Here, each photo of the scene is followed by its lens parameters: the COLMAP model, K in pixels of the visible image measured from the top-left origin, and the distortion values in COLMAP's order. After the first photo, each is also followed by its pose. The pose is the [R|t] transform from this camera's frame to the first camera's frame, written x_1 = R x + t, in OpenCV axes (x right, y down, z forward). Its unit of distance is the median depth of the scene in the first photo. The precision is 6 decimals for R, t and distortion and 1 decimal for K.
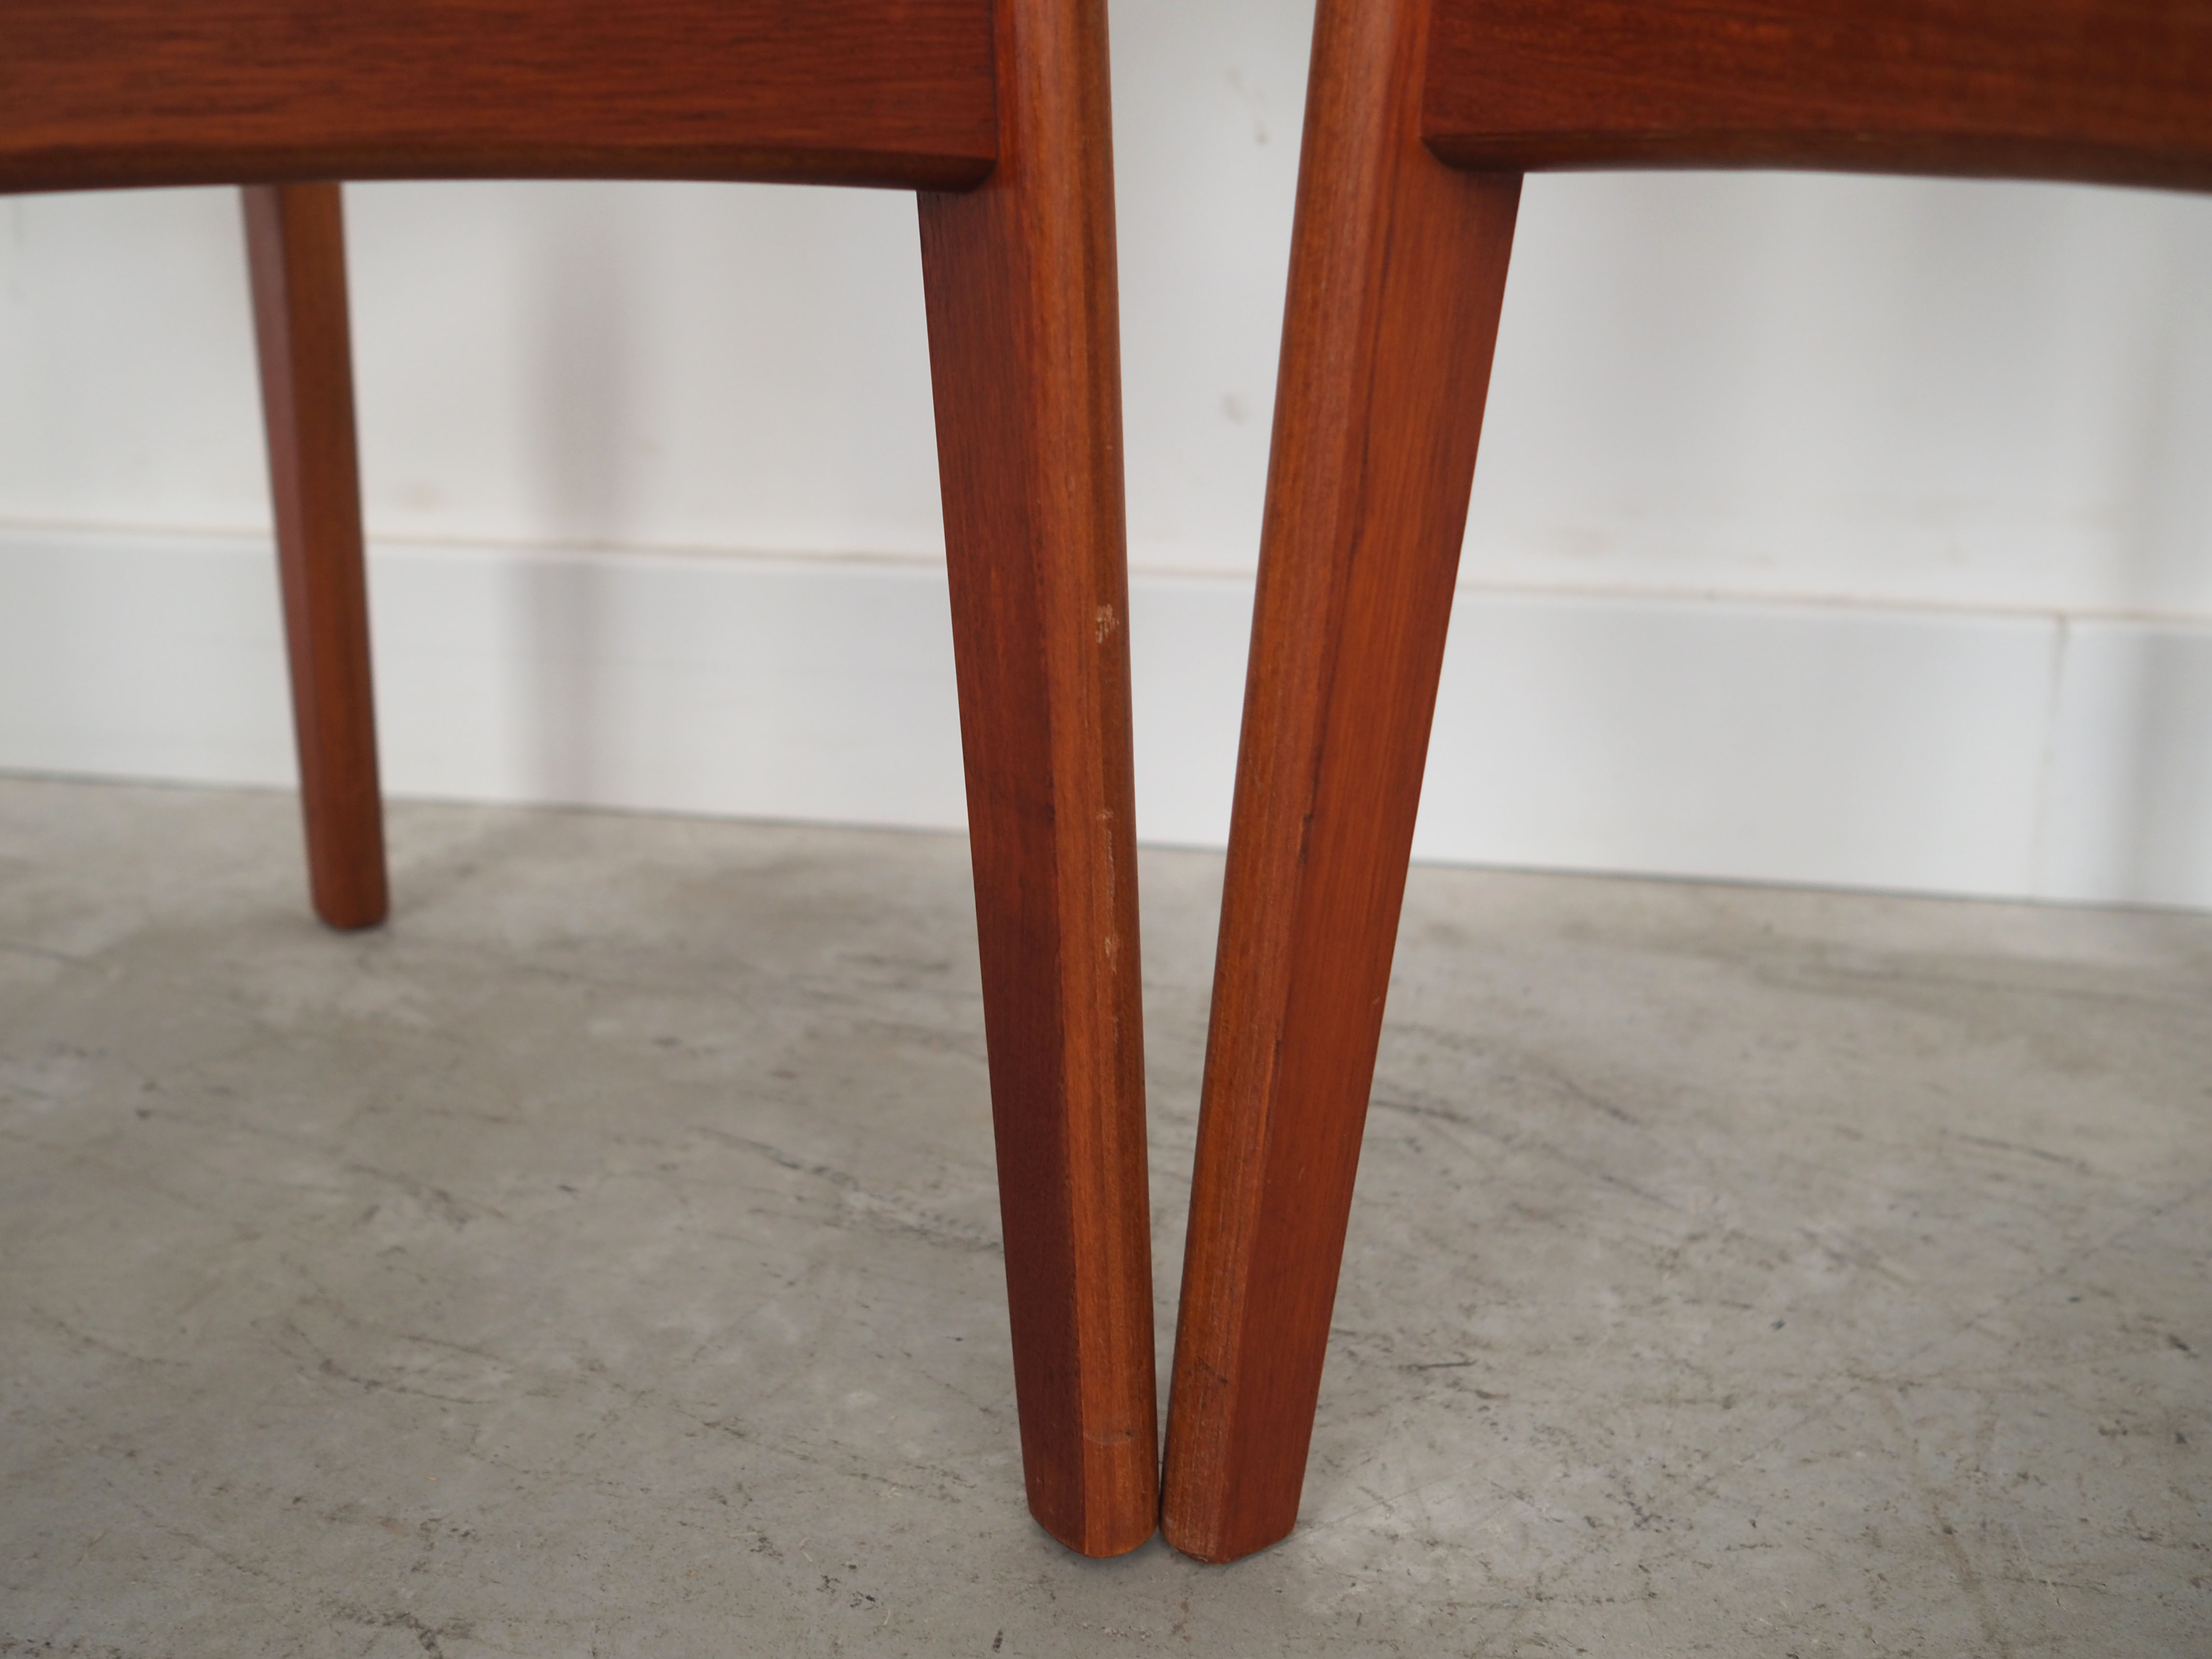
lens RADIAL K [[2214.4, 0, 1106.0], [0, 2214.4, 829.5], [0, 0, 1]] dist [-0.017635, -0.000264]
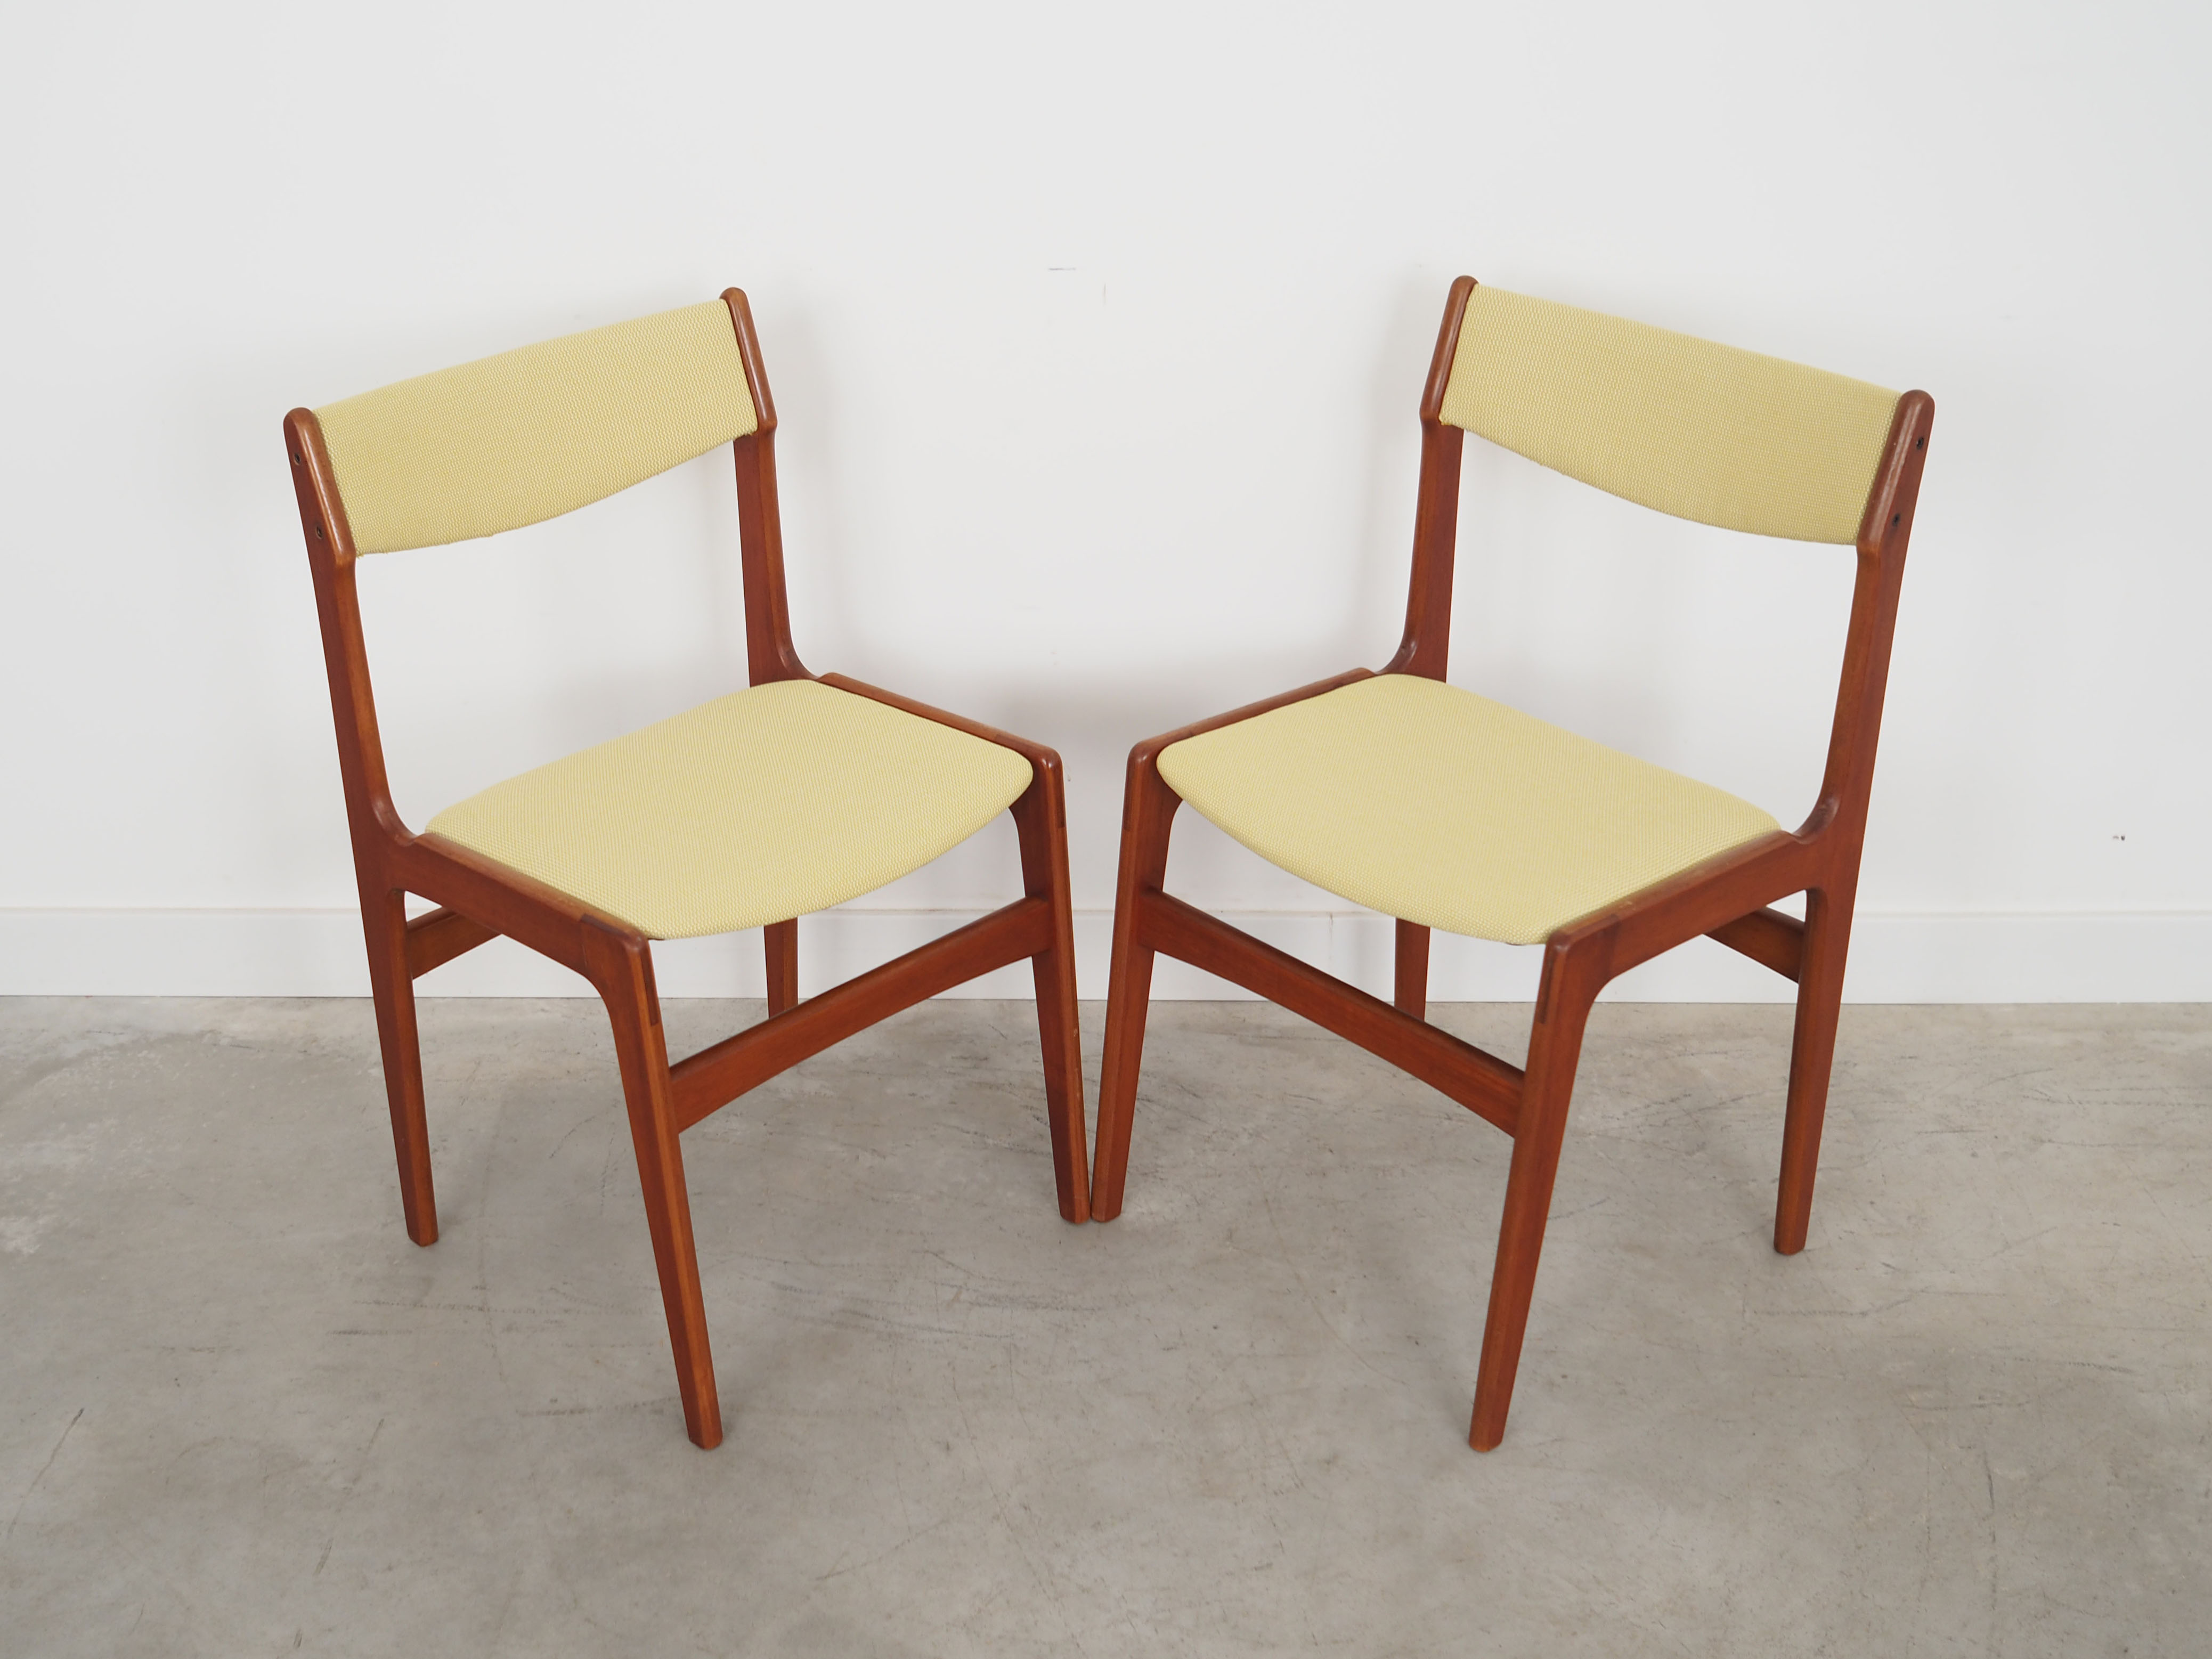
lens RADIAL K [[2214.3, 0, 1106.0], [0, 2214.3, 829.5], [0, 0, 1]] dist [-0.017635, -0.000264]
pose [[0.986652, -0.069934, 0.147063, -0.445244], [0.054642, 0.992909, 0.105571, -0.752795], [-0.153403, -0.096126, 0.983477, -2.693376]]
